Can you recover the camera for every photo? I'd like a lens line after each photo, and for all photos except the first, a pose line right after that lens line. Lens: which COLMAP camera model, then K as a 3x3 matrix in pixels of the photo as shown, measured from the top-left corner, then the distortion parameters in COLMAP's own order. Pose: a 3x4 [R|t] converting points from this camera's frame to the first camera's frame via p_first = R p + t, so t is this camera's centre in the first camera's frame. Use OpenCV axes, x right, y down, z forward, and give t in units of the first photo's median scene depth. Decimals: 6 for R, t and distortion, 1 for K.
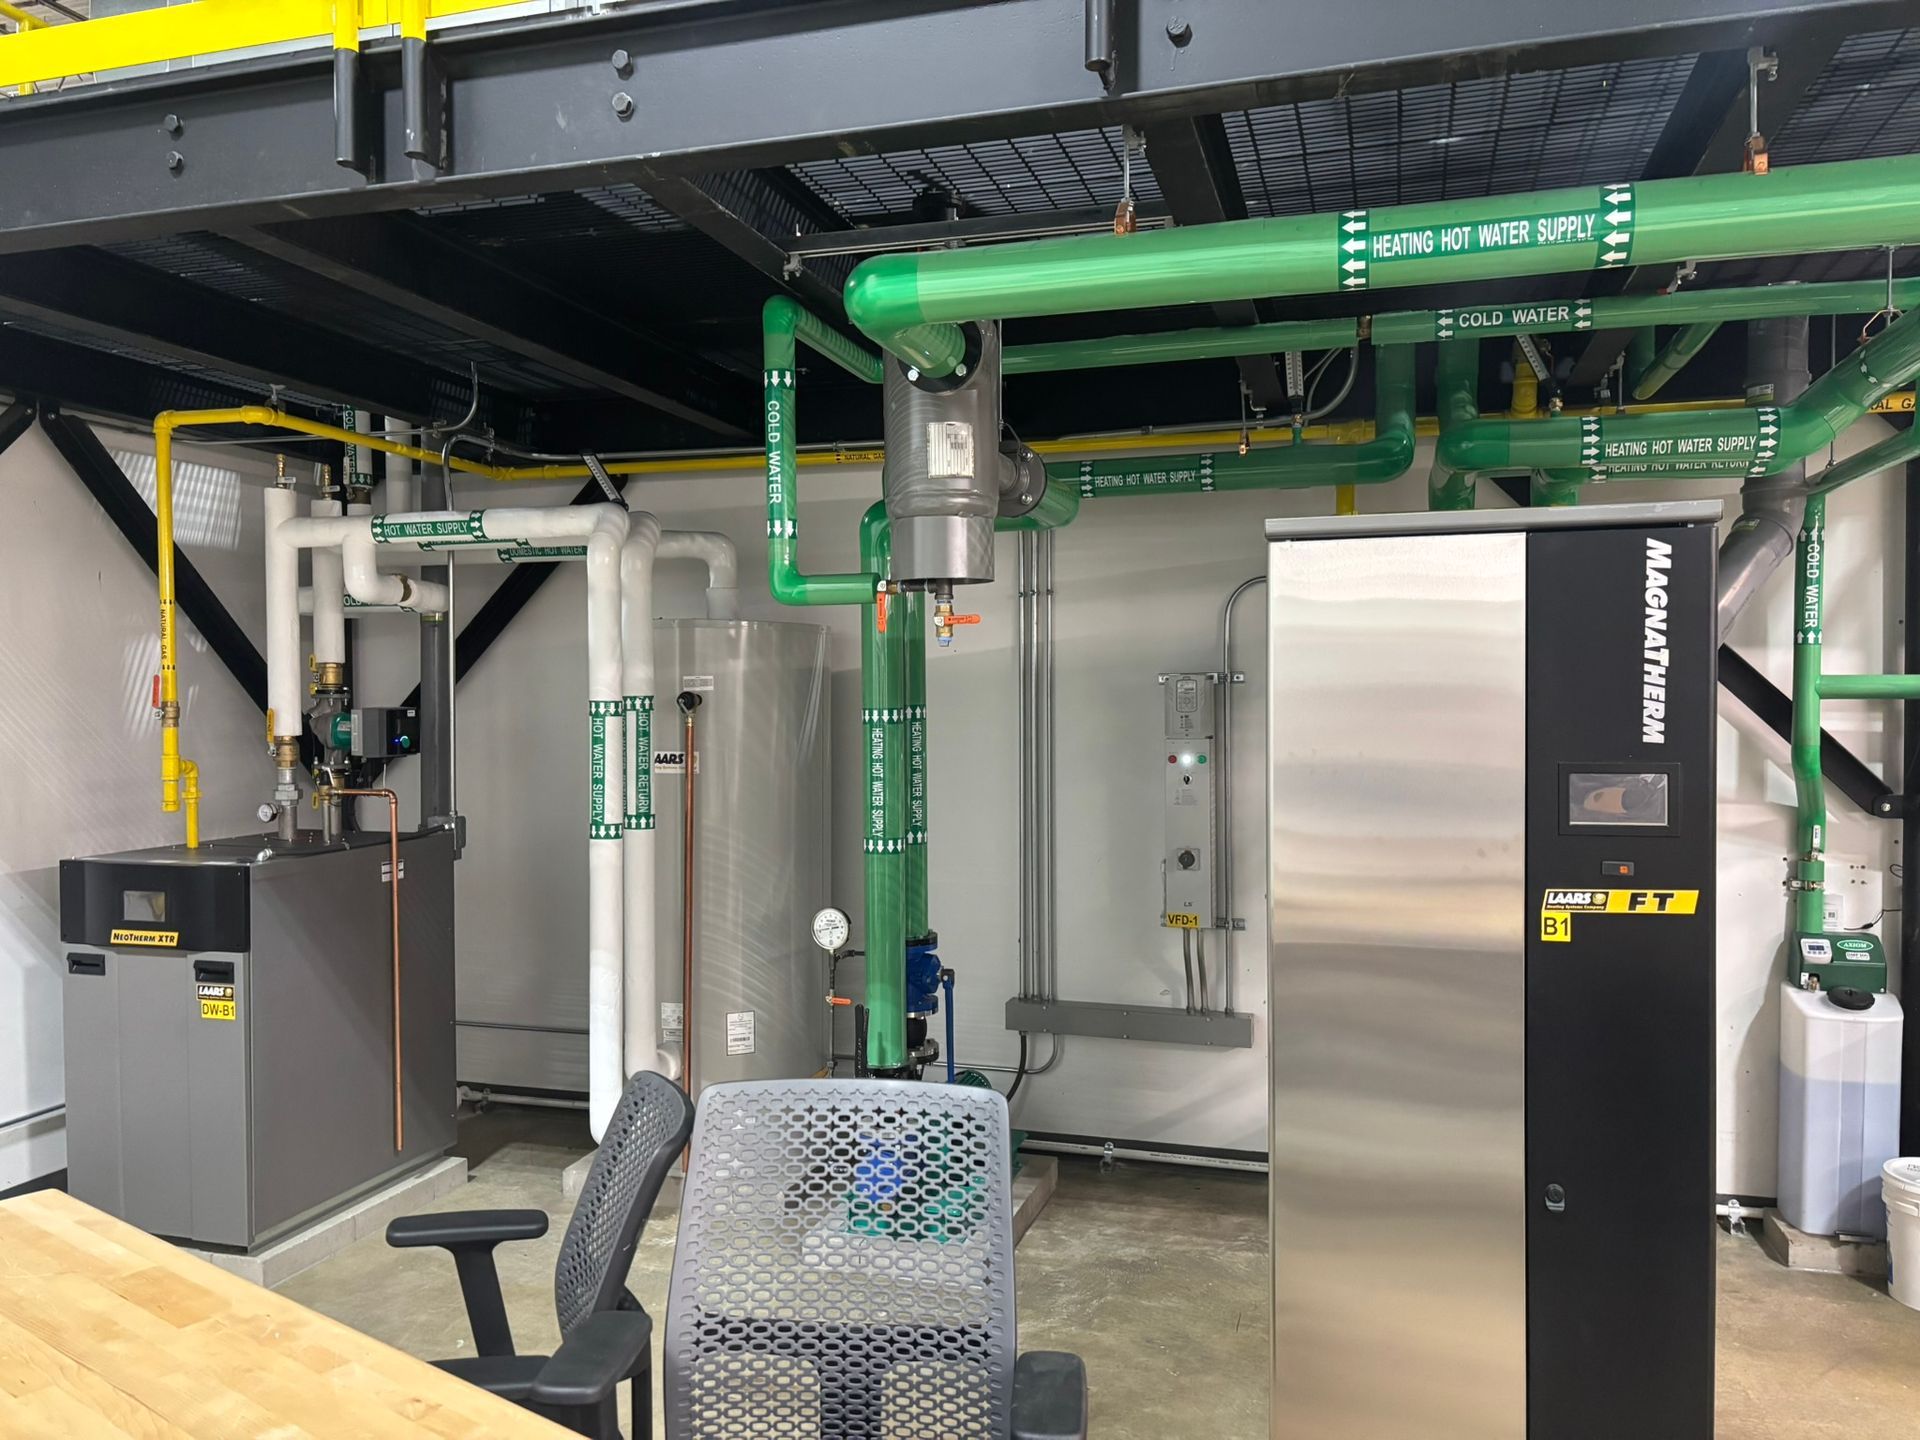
lens RADIAL K [[1452.5, 0, 957.6], [0, 1452.5, 718.2], [0, 0, 1]] dist [-0.000337, -0.000405]
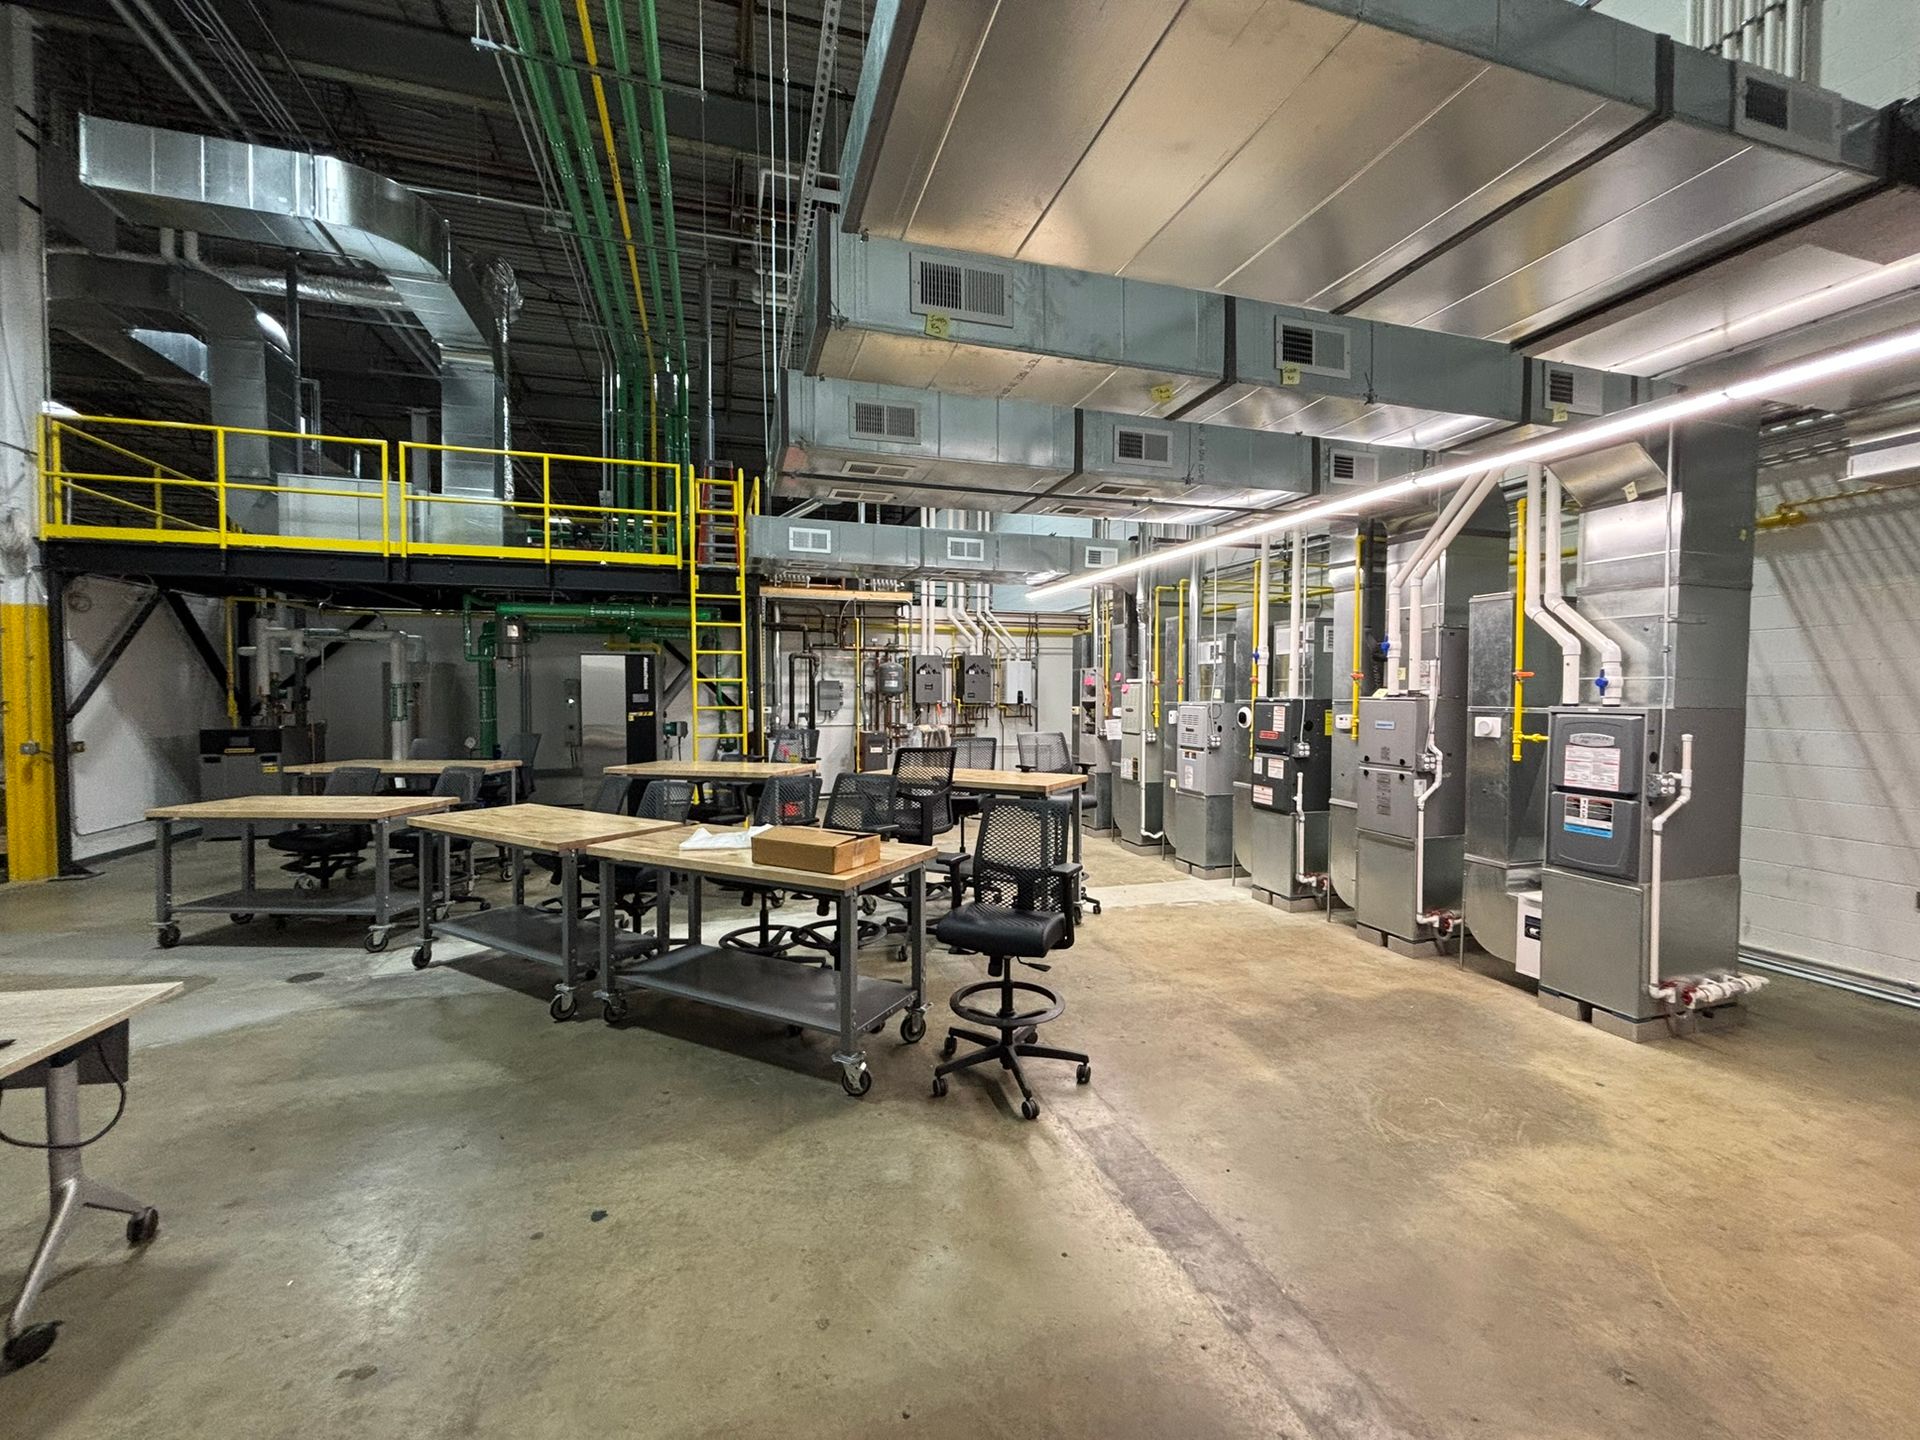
lens RADIAL K [[795.4, 0, 952.1], [0, 795.4, 718.4], [0, 0, 1]] dist [-0.001916, -0.000074]
pose [[0.837289, -0.012333, 0.546622, -0.168296], [0.009312, 0.999922, 0.008297, 0.073557], [-0.546681, -0.001857, 0.837339, -1.484904]]
